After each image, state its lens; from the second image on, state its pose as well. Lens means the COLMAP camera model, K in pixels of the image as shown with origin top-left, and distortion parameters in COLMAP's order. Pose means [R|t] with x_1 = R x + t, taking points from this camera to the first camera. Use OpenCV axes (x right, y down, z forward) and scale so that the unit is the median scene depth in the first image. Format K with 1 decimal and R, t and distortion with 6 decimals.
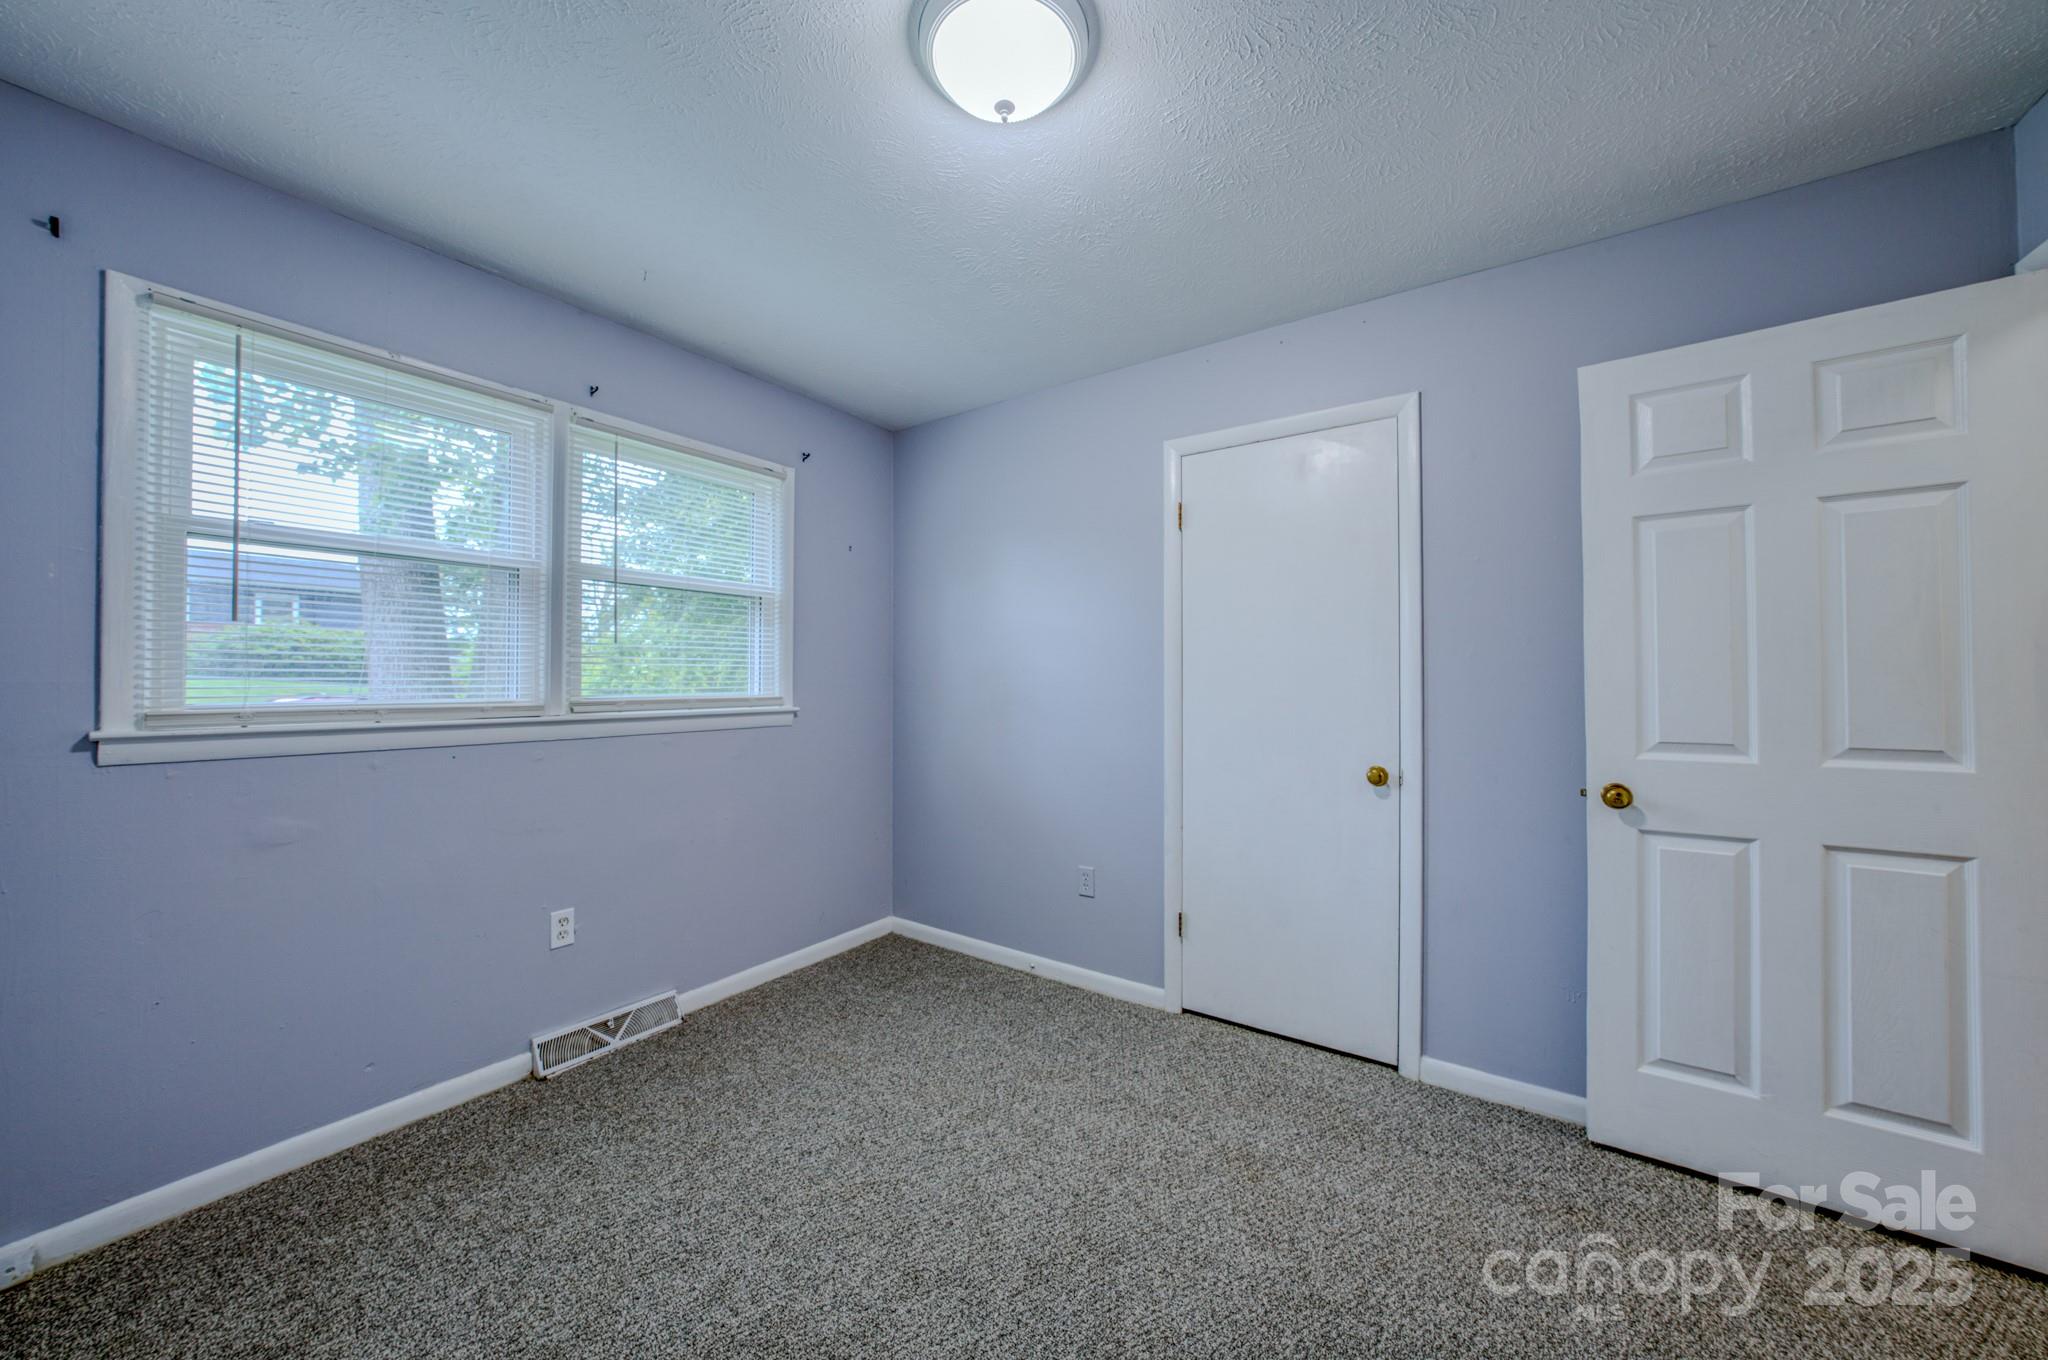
lens RADIAL K [[702.8, 0, 1028.6], [0, 702.8, 678.3], [0, 0, 1]] dist [-0.028865, 0.005568]
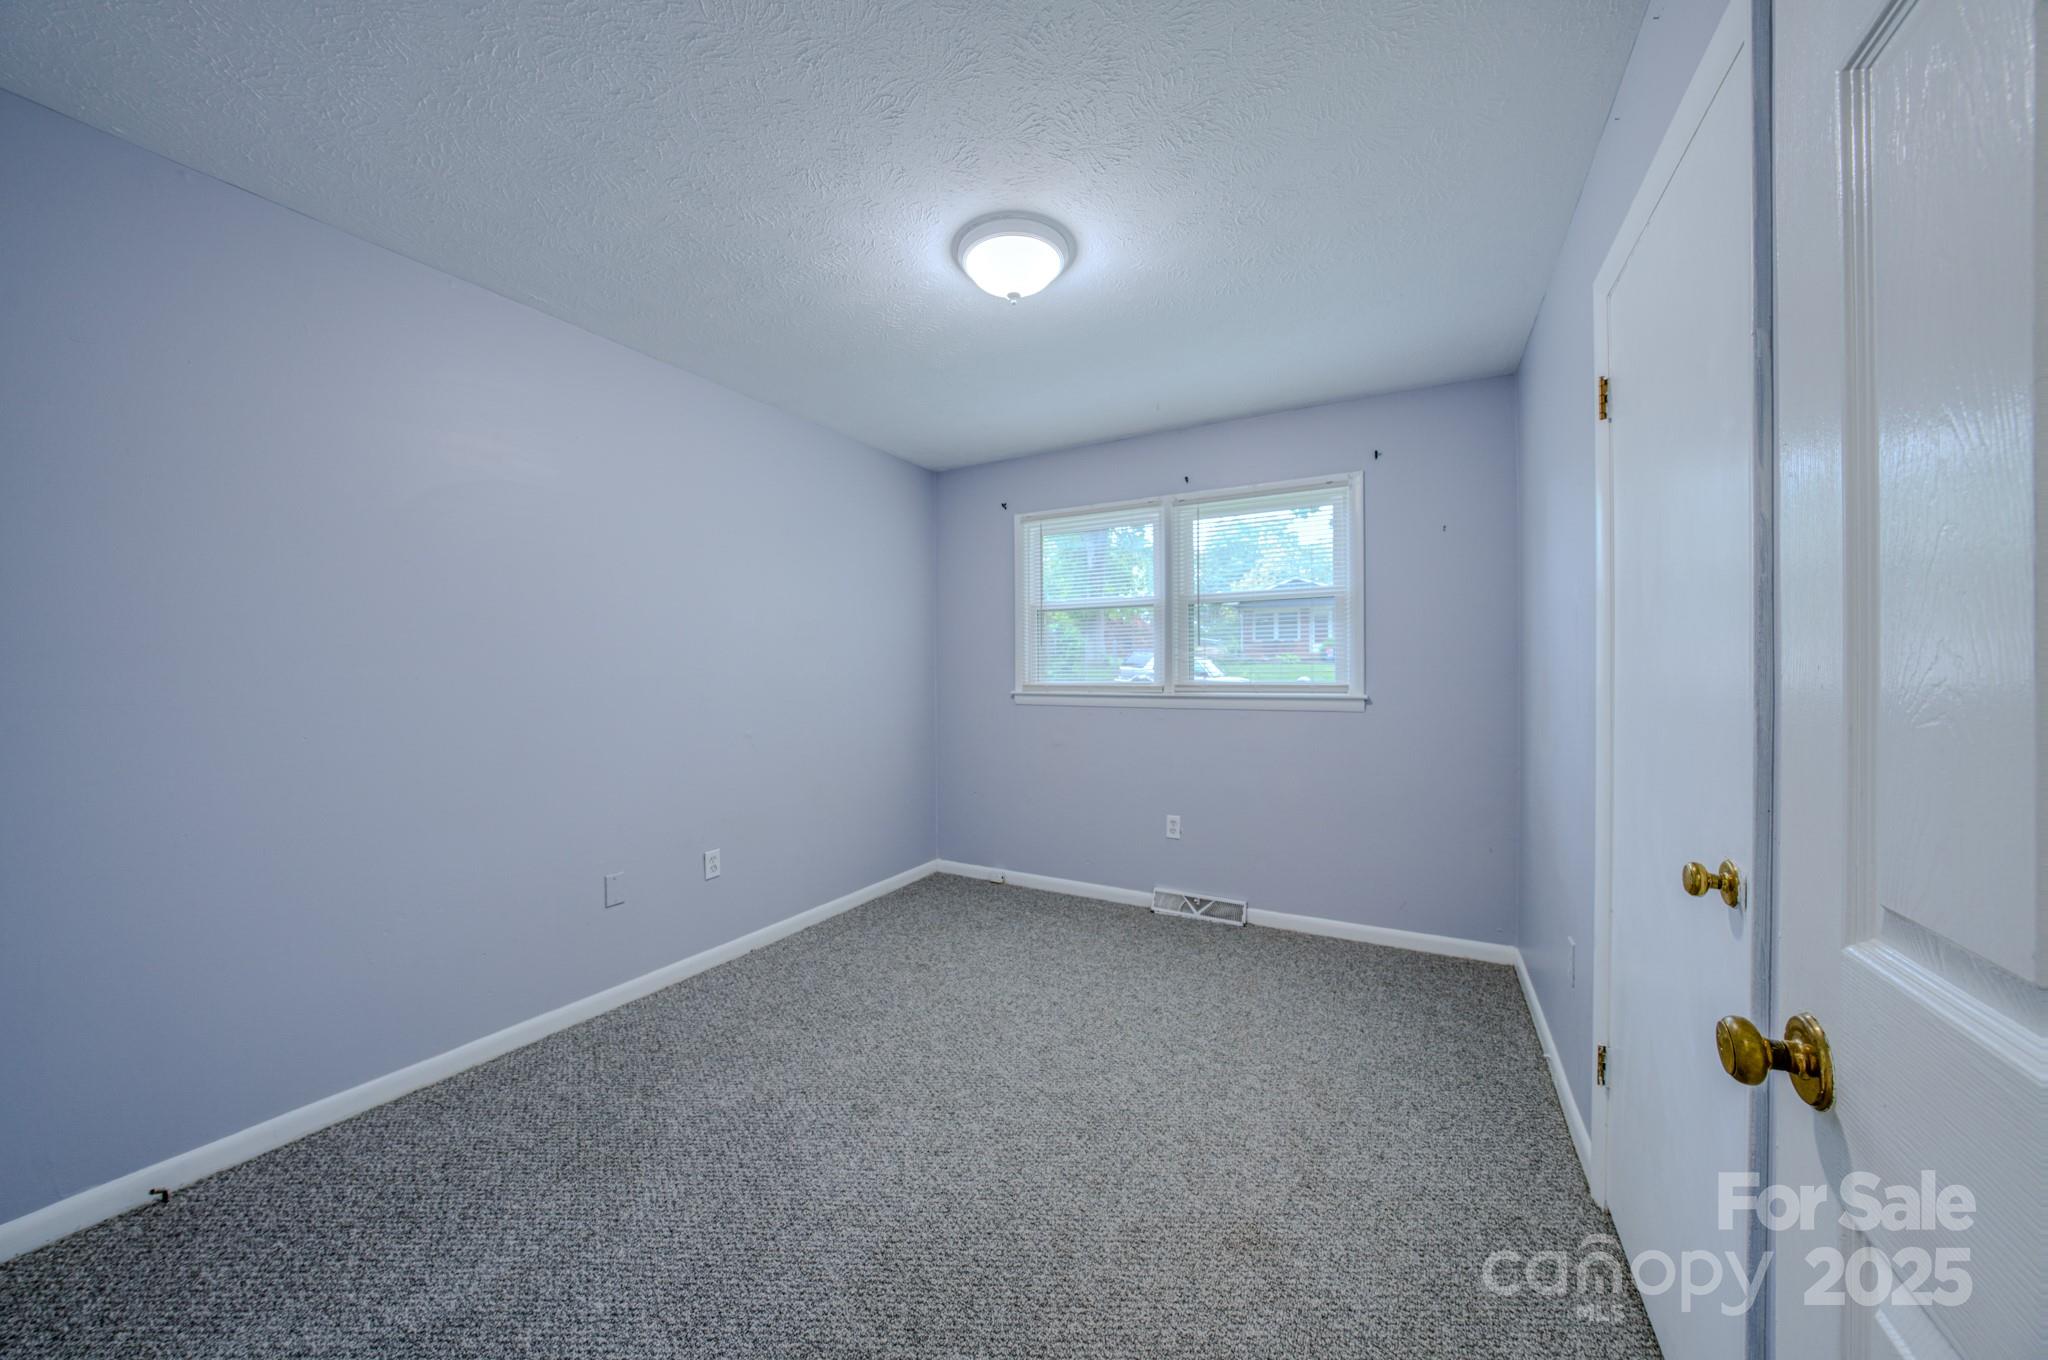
lens RADIAL K [[702.8, 0, 1028.6], [0, 702.8, 678.3], [0, 0, 1]] dist [-0.028865, 0.005568]
pose [[0.098945, 0.008794, -0.995054, 0.864866], [0.008249, 0.999919, 0.009658, 0.001916], [0.995059, -0.009164, 0.098864, 0.500612]]
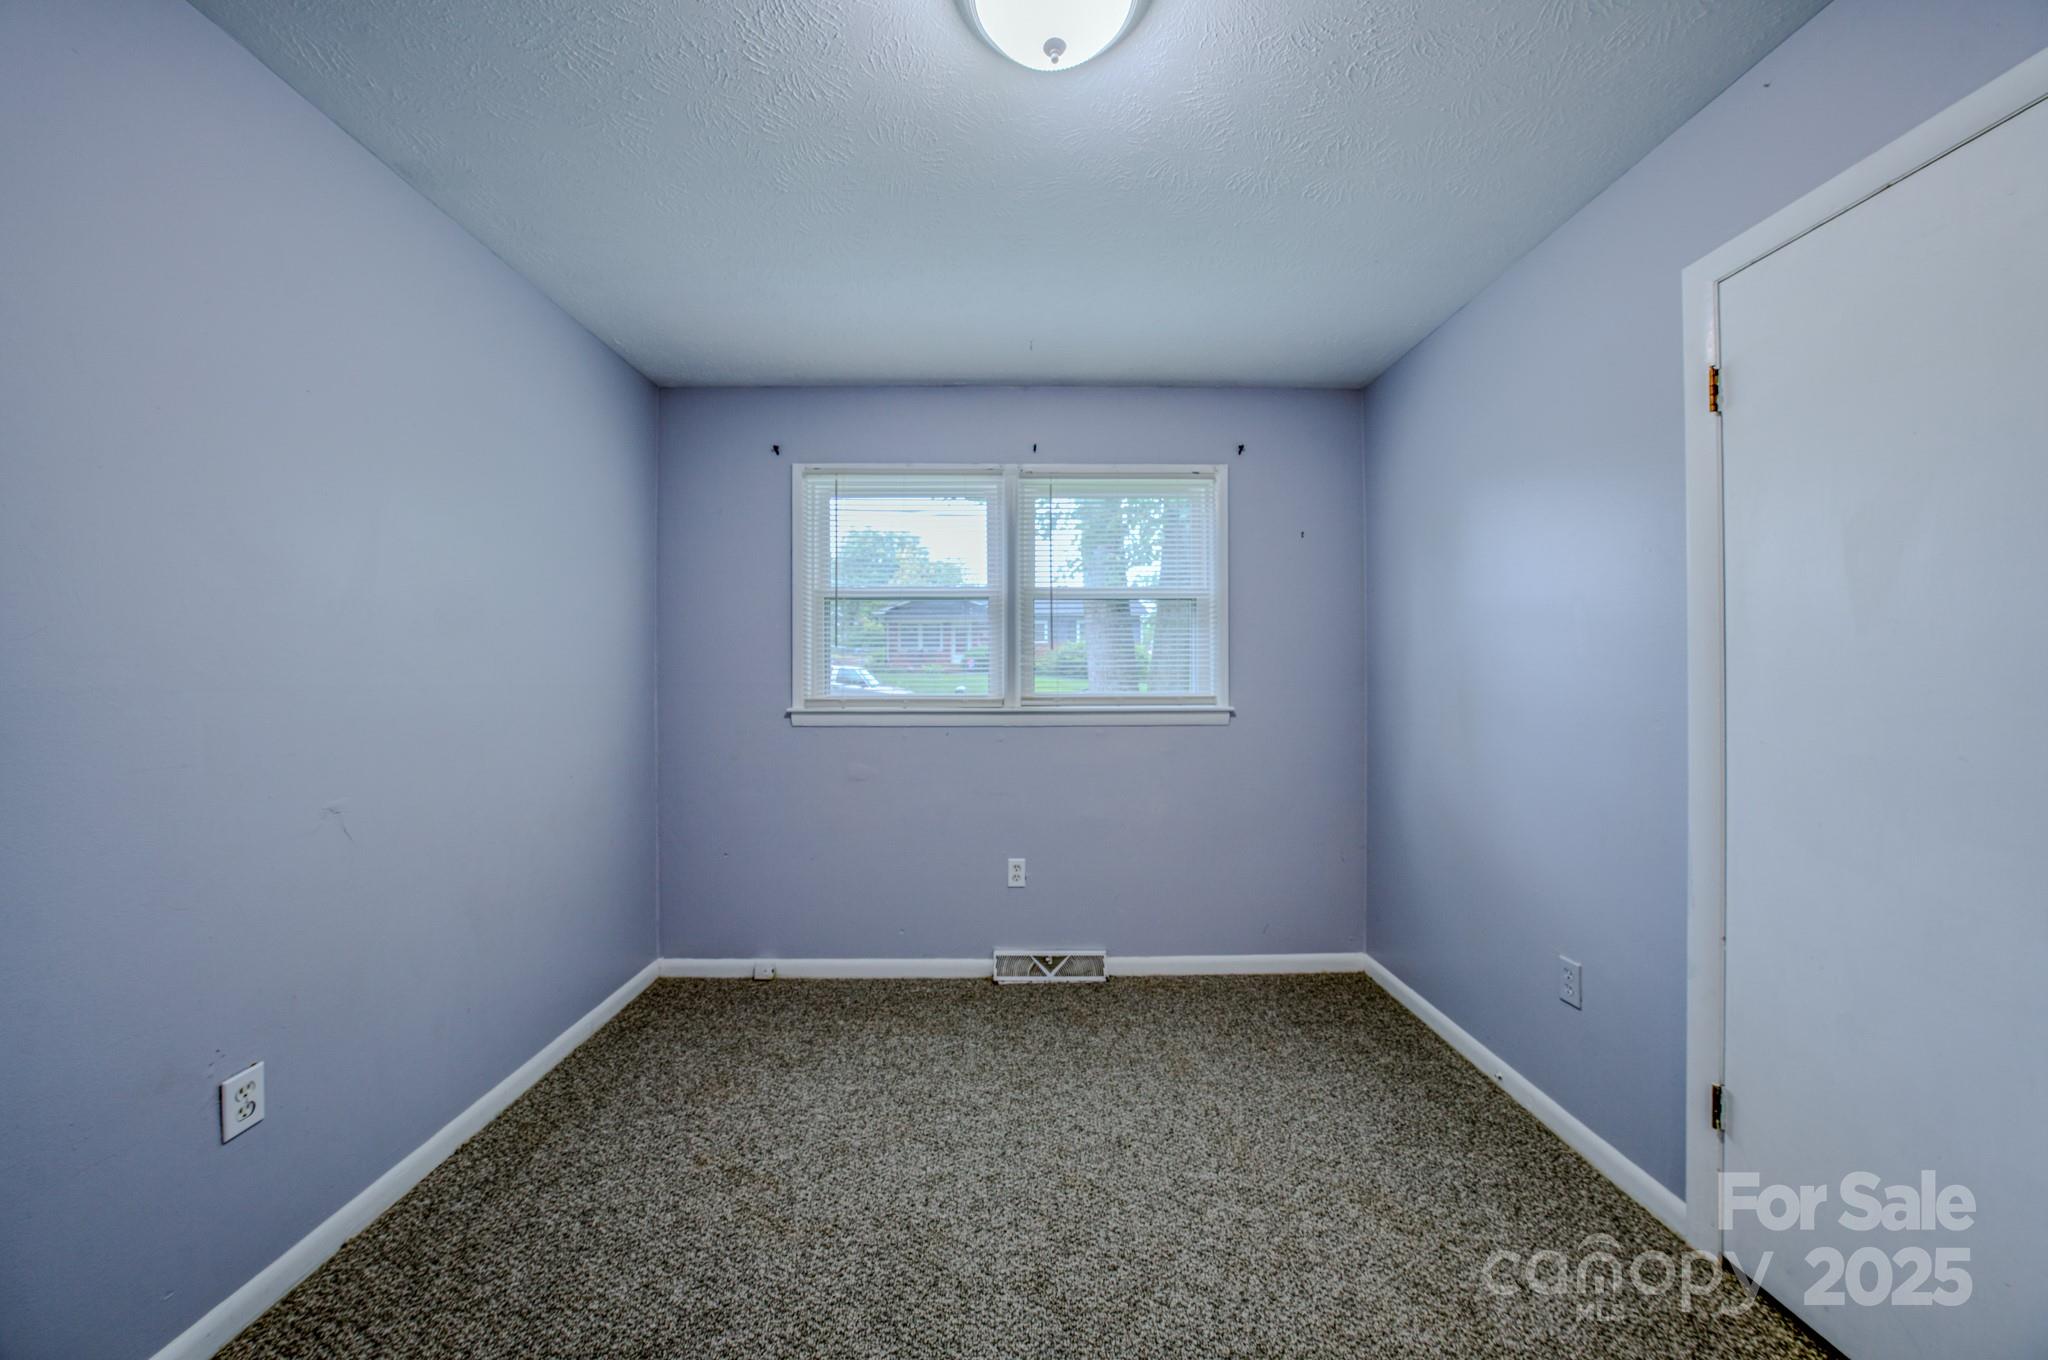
lens RADIAL K [[702.8, 0, 1028.6], [0, 702.8, 678.3], [0, 0, 1]] dist [-0.028865, 0.005568]
pose [[0.583161, -0.003405, -0.812349, 0.388079], [0.005951, 0.999982, 0.000080, -0.000331], [0.812335, -0.004881, 0.583171, 0.252998]]
